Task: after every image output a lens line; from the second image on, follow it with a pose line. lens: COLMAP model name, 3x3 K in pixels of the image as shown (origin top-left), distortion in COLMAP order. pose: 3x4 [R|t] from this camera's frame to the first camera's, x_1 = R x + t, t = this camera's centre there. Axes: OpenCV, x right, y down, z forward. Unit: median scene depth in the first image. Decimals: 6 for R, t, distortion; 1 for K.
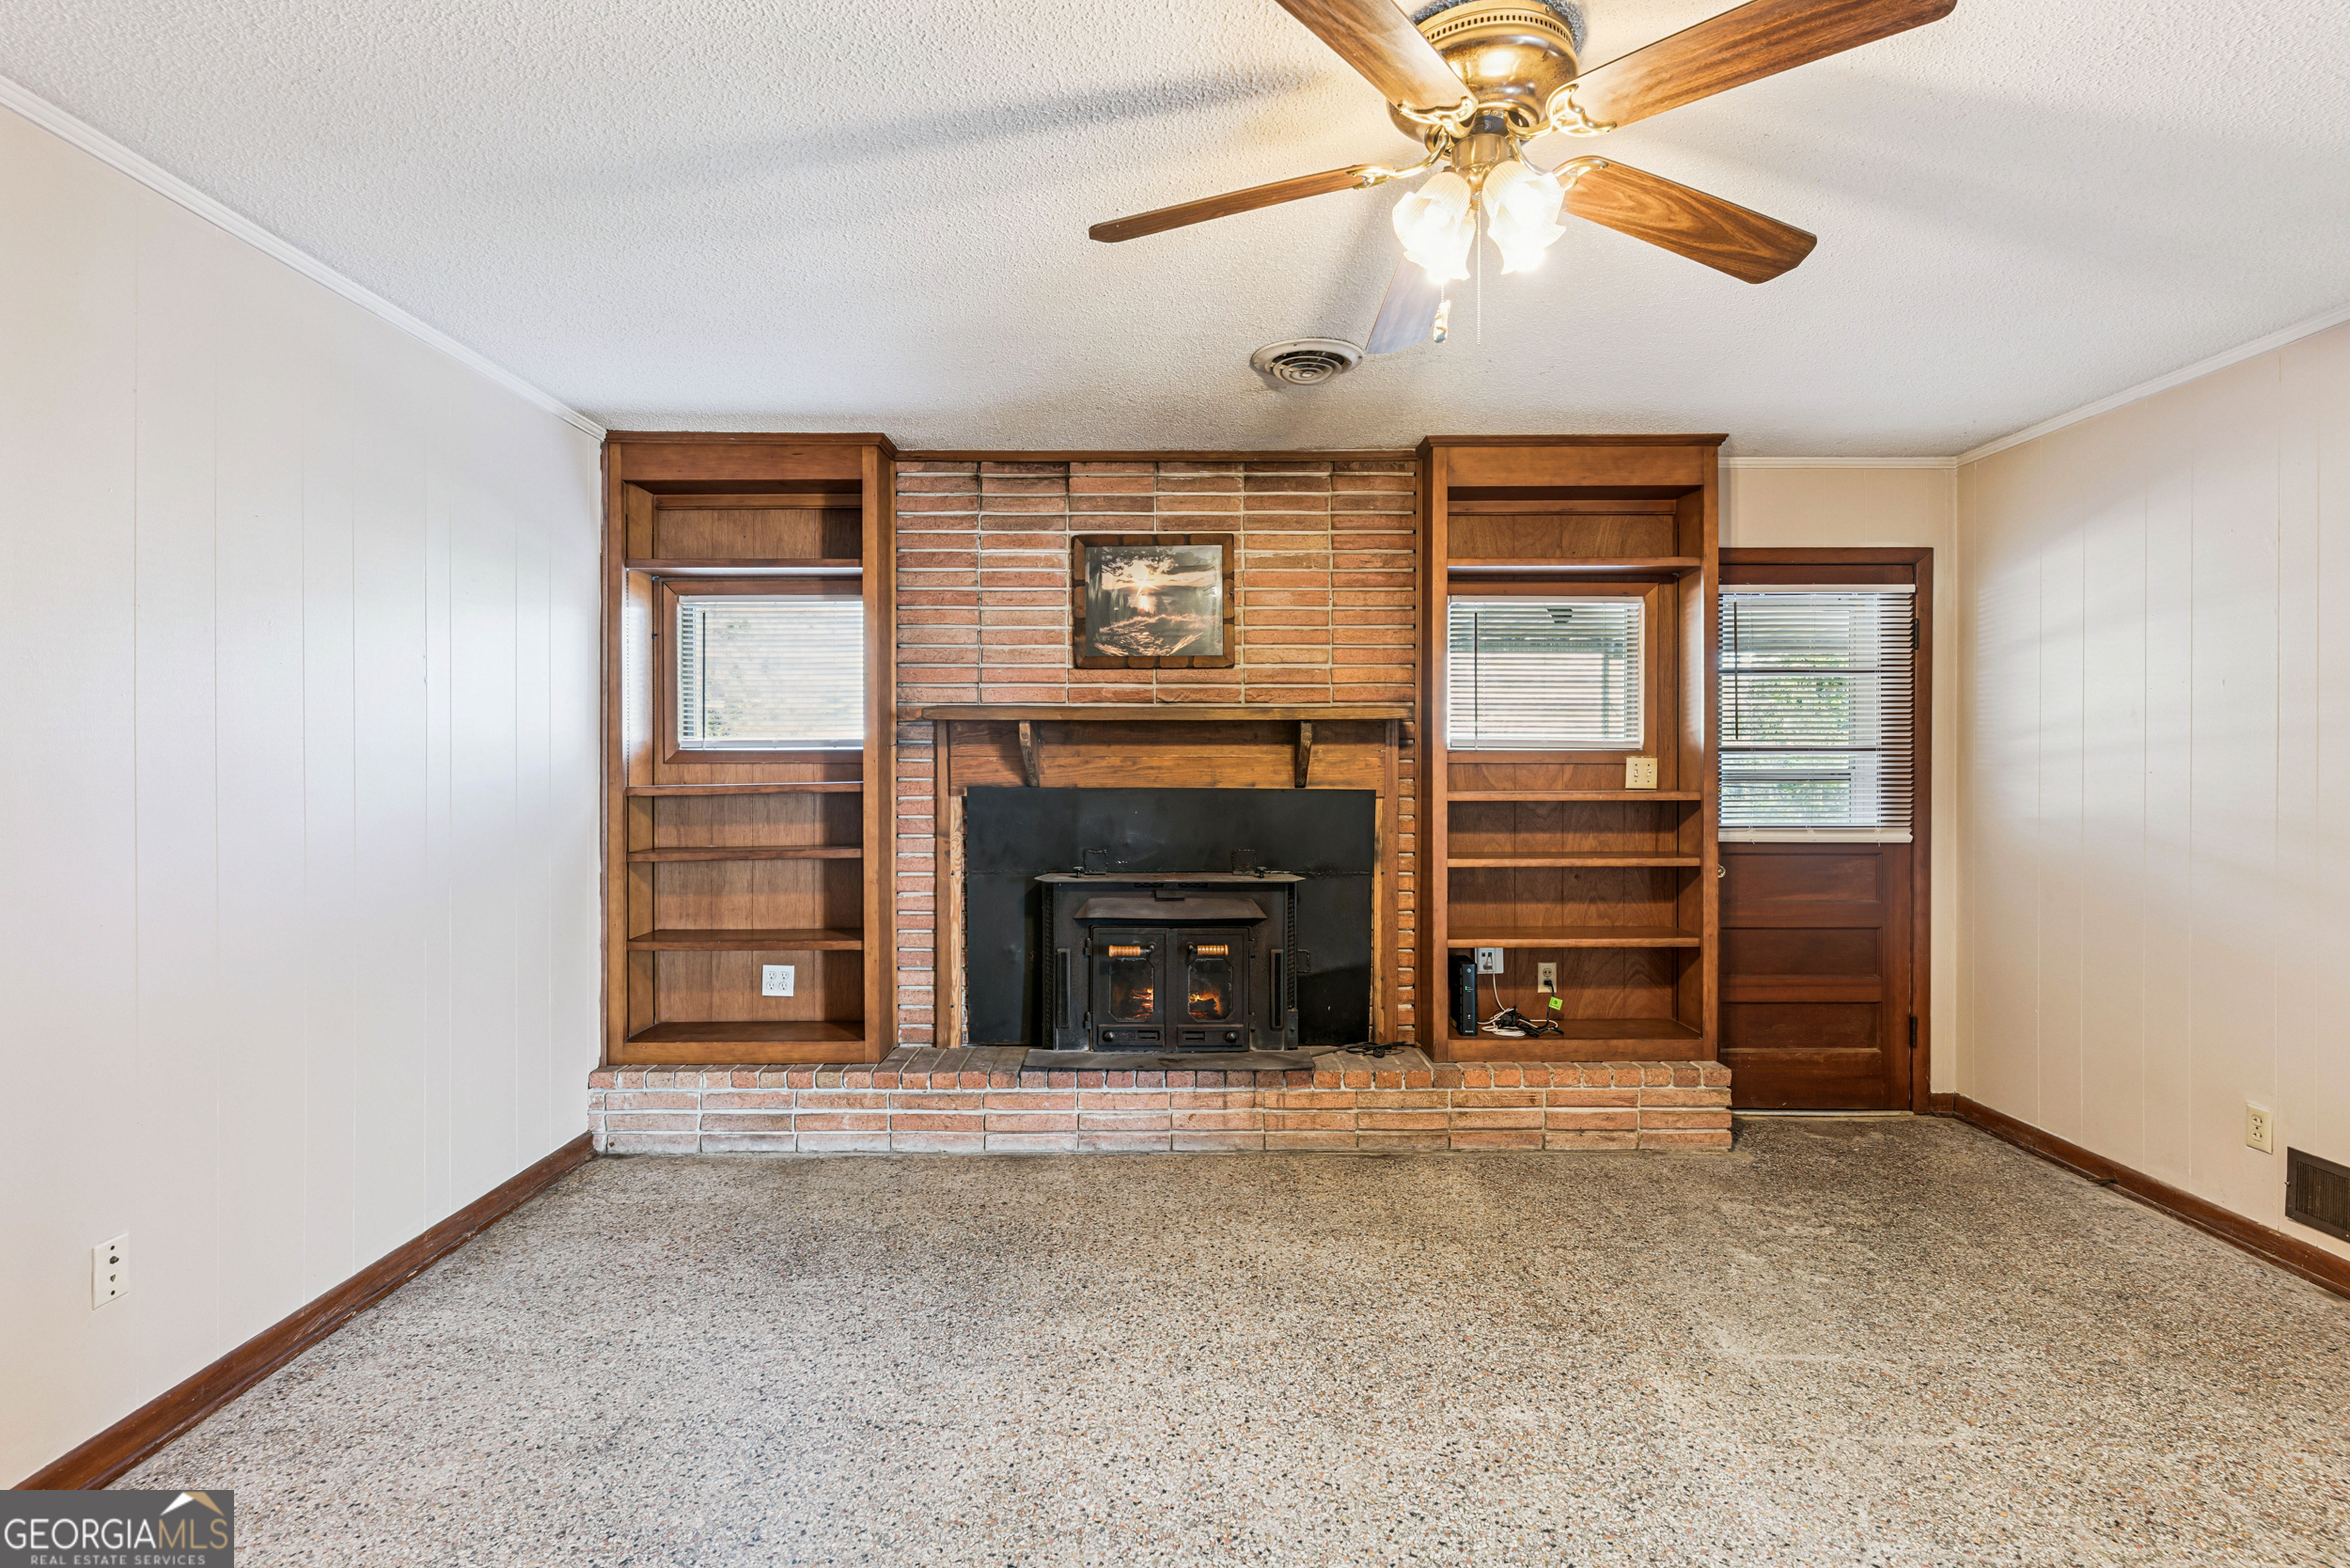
lens RADIAL K [[1121.0, 0, 1171.2], [0, 1121.0, 759.2], [0, 0, 1]] dist [0.005800, -0.000312]
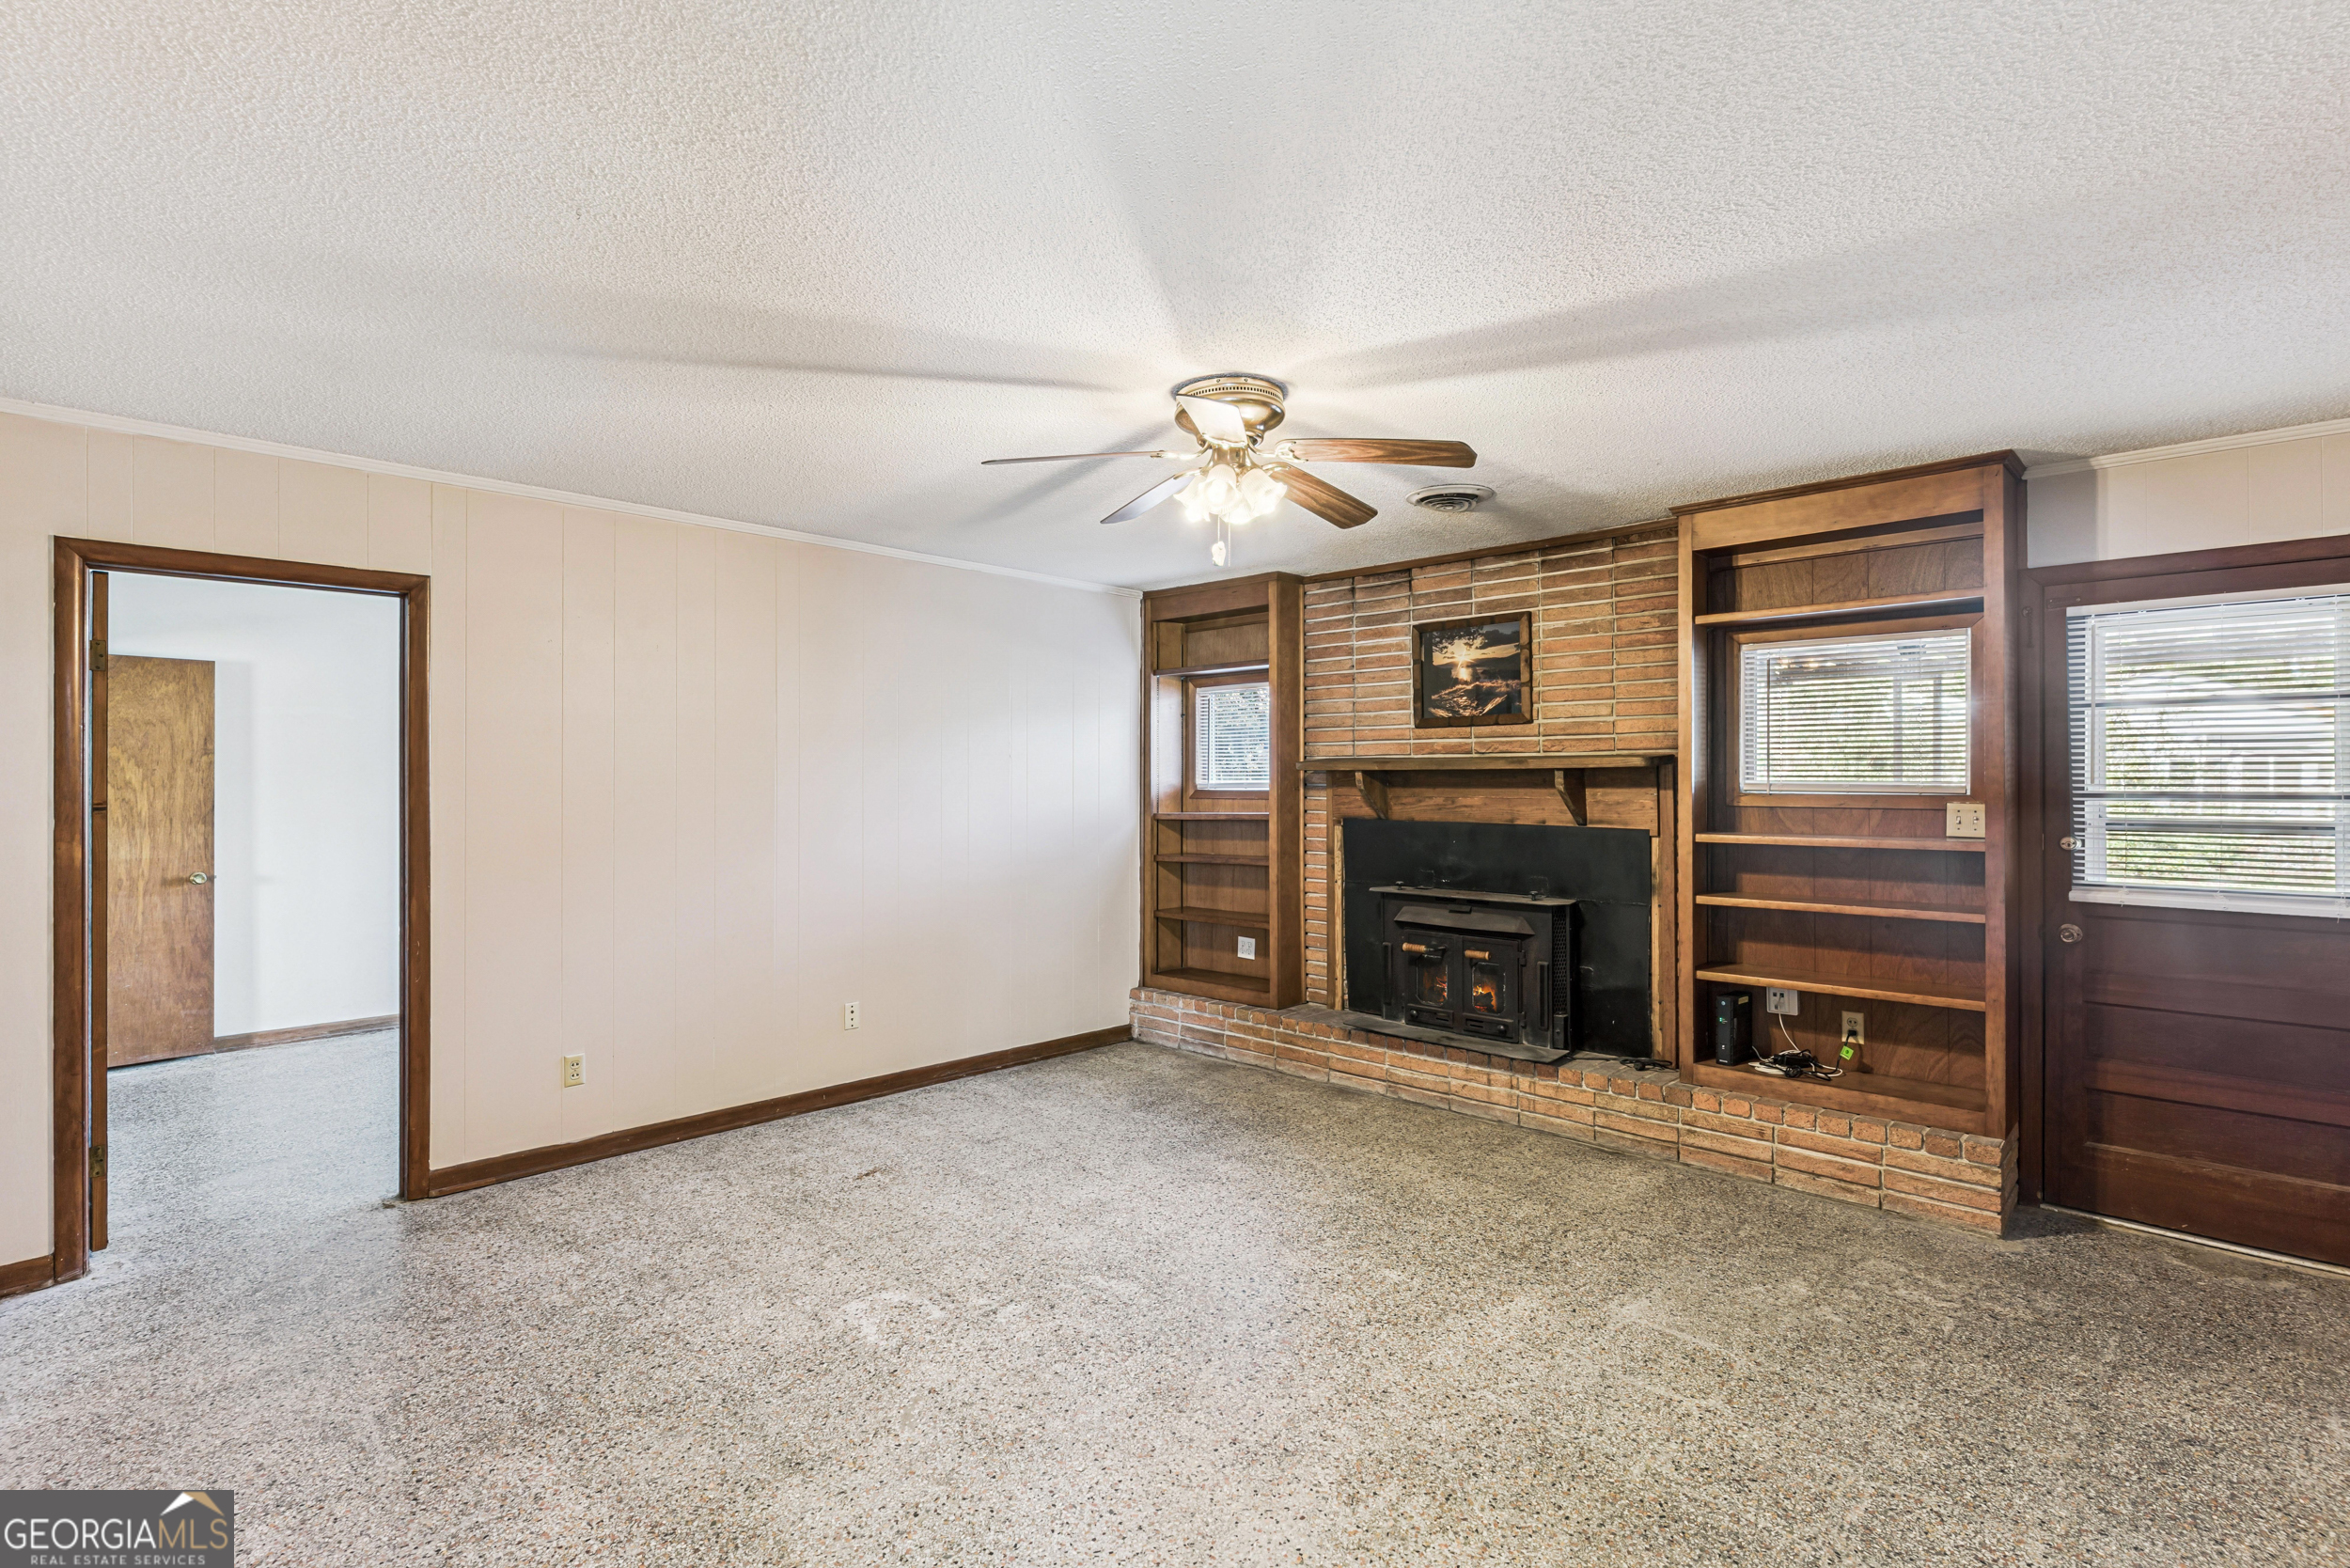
lens RADIAL K [[1121.0, 0, 1171.2], [0, 1121.0, 759.2], [0, 0, 1]] dist [0.005800, -0.000312]
pose [[0.717066, -0.013138, -0.696881, 0.612461], [0.001788, 0.999854, -0.017009, -0.023642], [0.697003, 0.010951, 0.716985, -0.119621]]
